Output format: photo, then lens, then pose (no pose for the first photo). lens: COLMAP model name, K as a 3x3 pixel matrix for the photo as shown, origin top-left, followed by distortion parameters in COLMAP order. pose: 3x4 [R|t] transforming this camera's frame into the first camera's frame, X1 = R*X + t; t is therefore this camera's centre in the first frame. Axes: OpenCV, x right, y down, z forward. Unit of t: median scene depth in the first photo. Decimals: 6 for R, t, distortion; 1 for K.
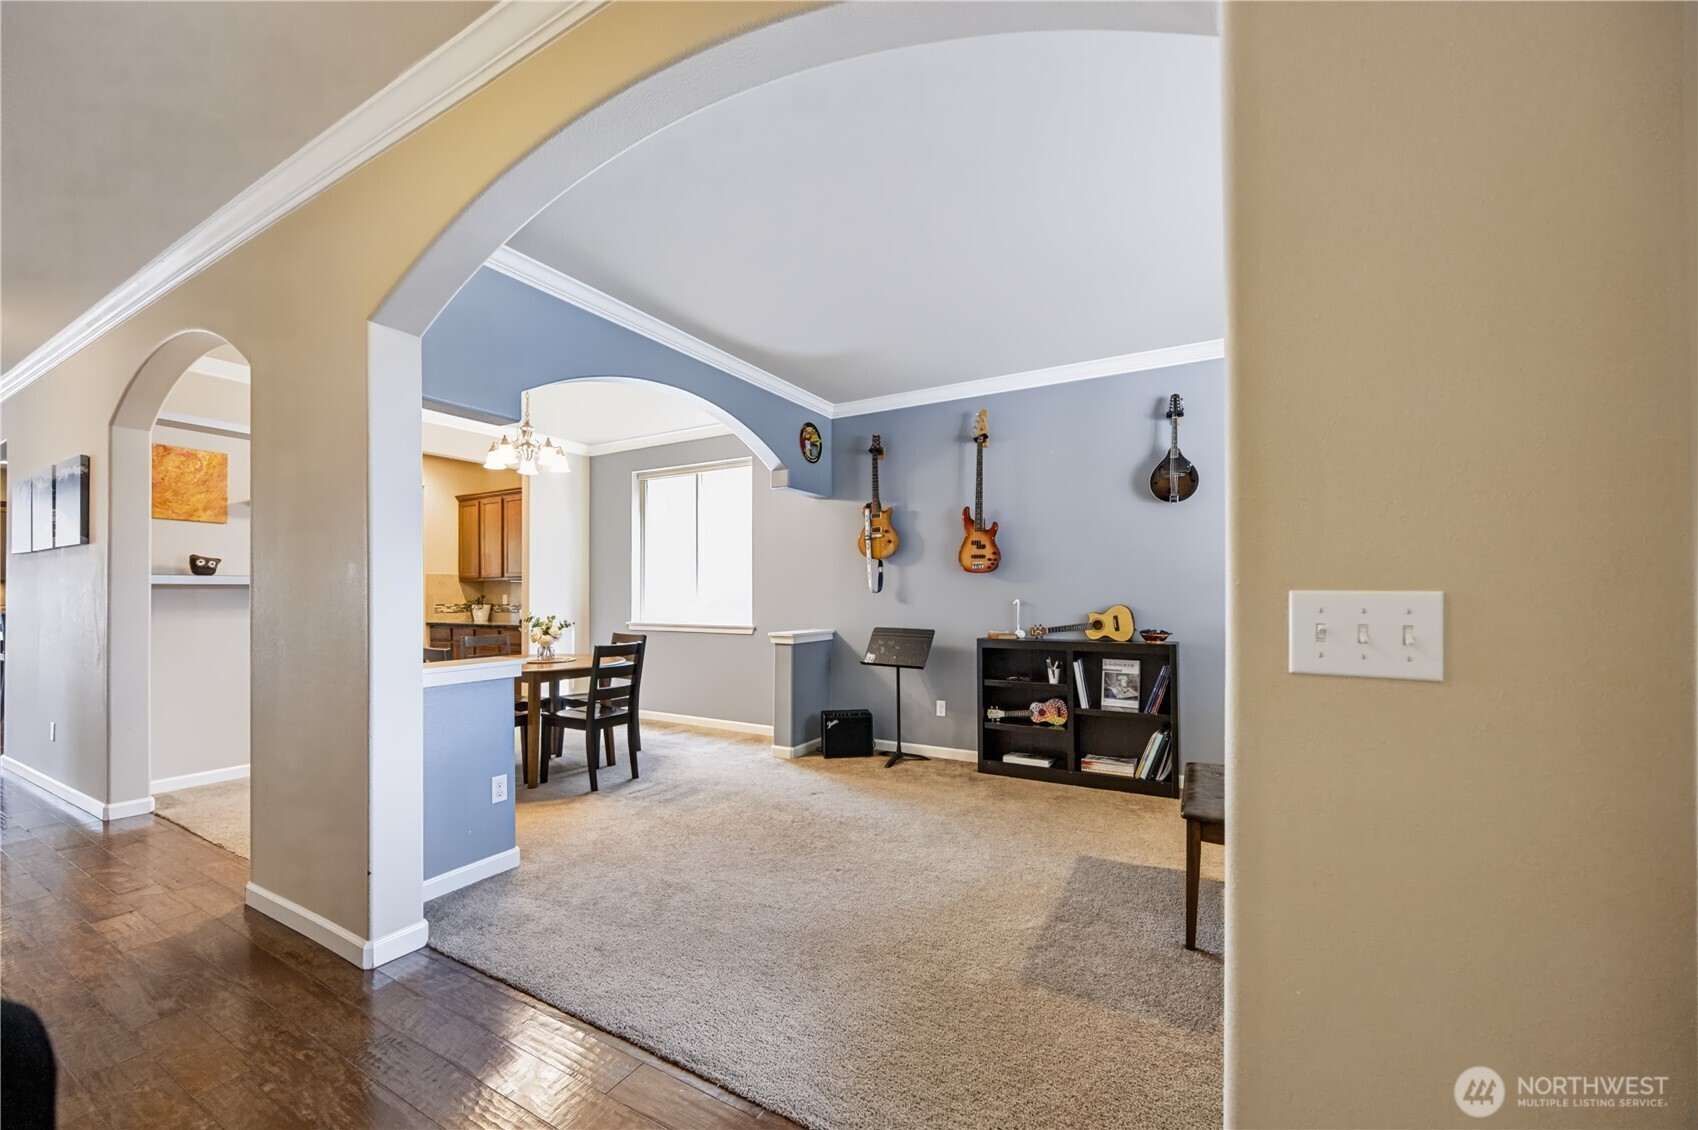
lens RADIAL K [[653.7, 0, 836.7], [0, 653.7, 594.4], [0, 0, 1]] dist [-0.001799, -0.000686]
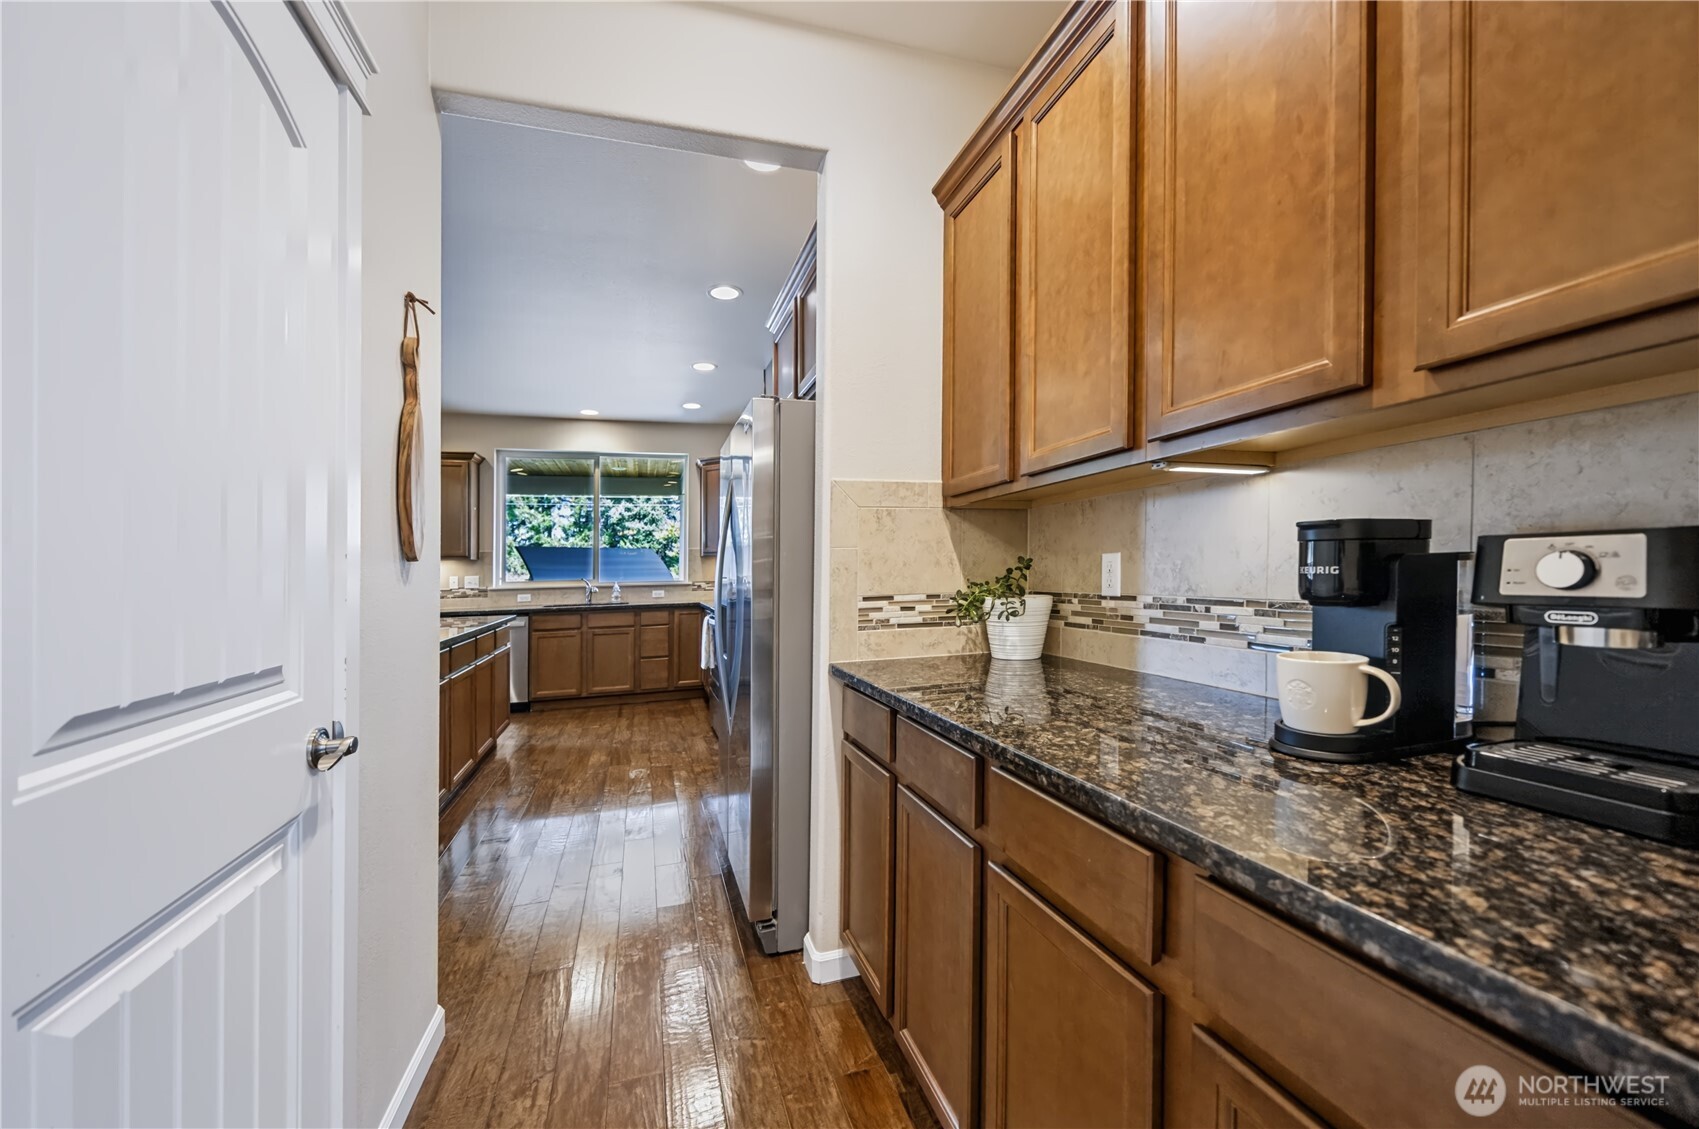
lens RADIAL K [[654.1, 0, 847.8], [0, 654.1, 578.6], [0, 0, 1]] dist [-0.001799, -0.000686]
pose [[0.729281, -0.002921, -0.684208, -0.774863], [0.011080, 0.999910, 0.007541, 0.011932], [0.684125, -0.013081, 0.729248, 1.424623]]
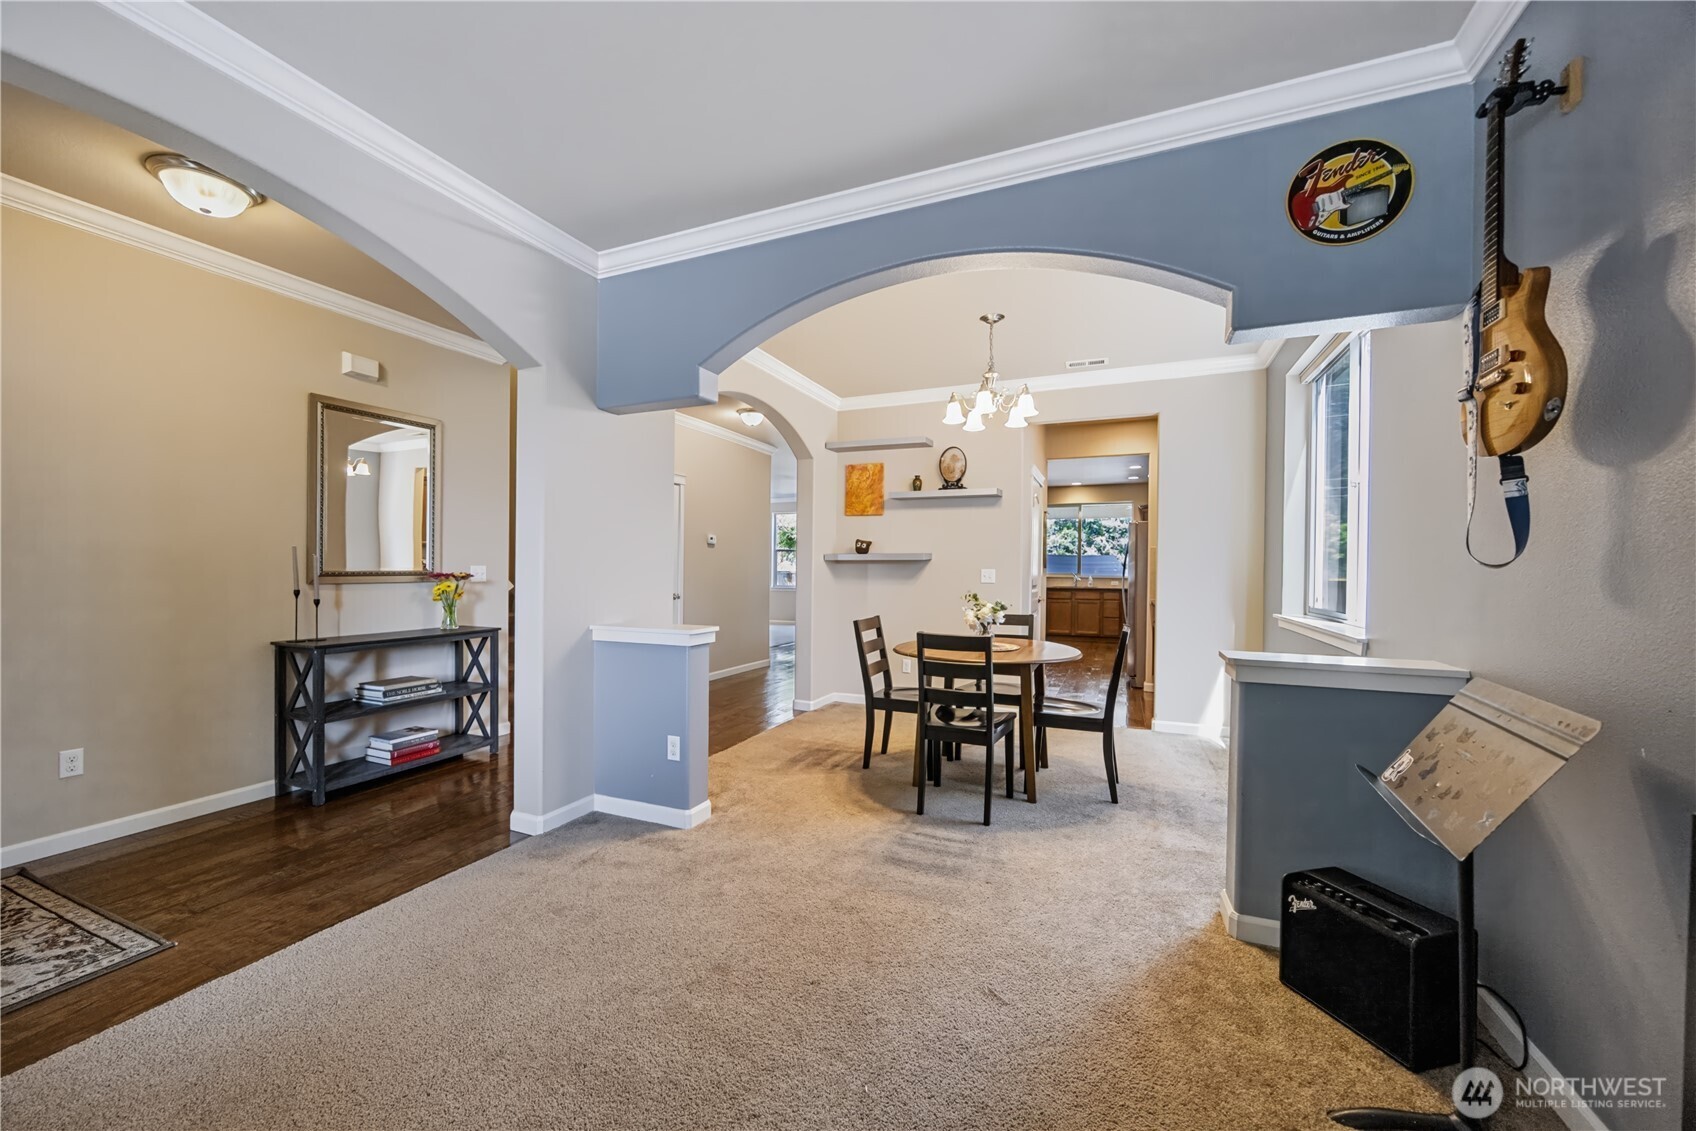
lens RADIAL K [[653.0, 0, 849.6], [0, 653.0, 574.3], [0, 0, 1]] dist [-0.001799, -0.000686]
pose [[0.118658, 0.009693, -0.992888, 0.410961], [-0.006819, 0.999937, 0.008947, 0.001752], [0.992912, 0.005709, 0.118716, 0.825552]]
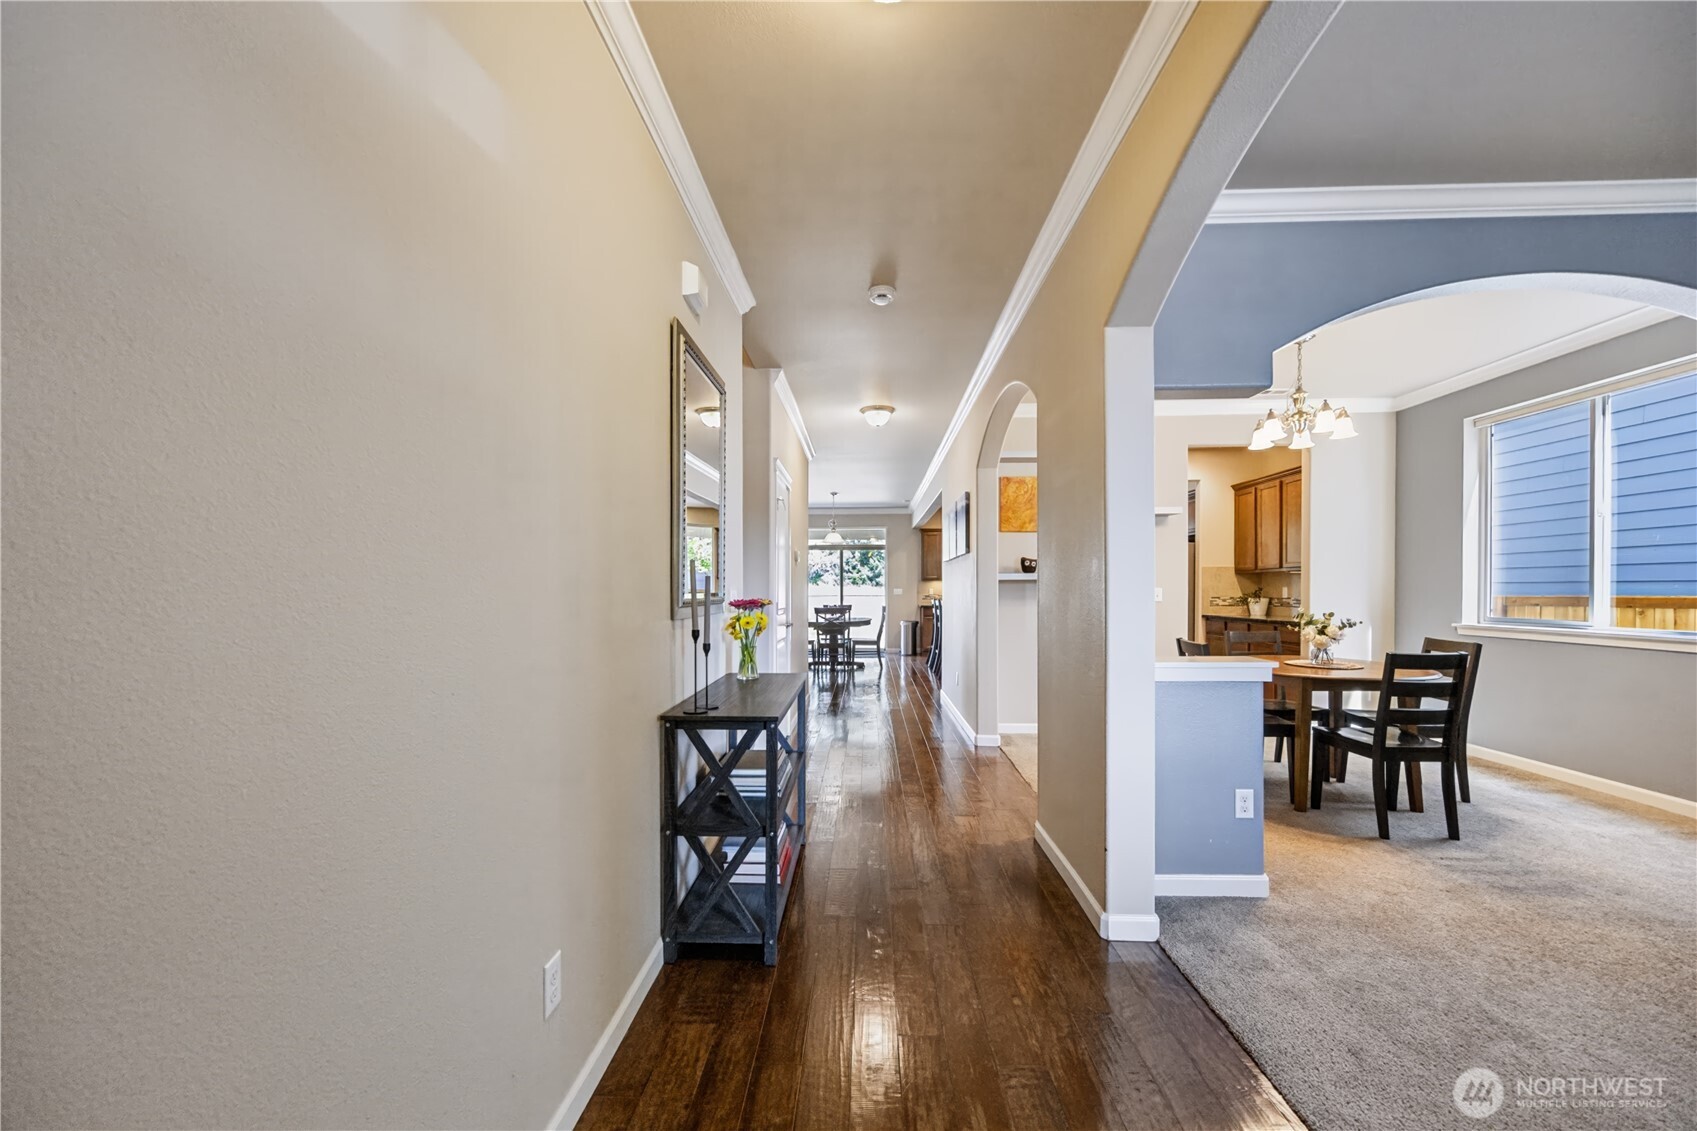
lens RADIAL K [[653.3, 0, 851.5], [0, 653.3, 597.0], [0, 0, 1]] dist [-0.001799, -0.000686]
pose [[0.473714, 0.011212, -0.880608, 0.011104], [0.002267, 0.999900, 0.013951, -0.000204], [0.880676, -0.008605, 0.473641, 0.072095]]
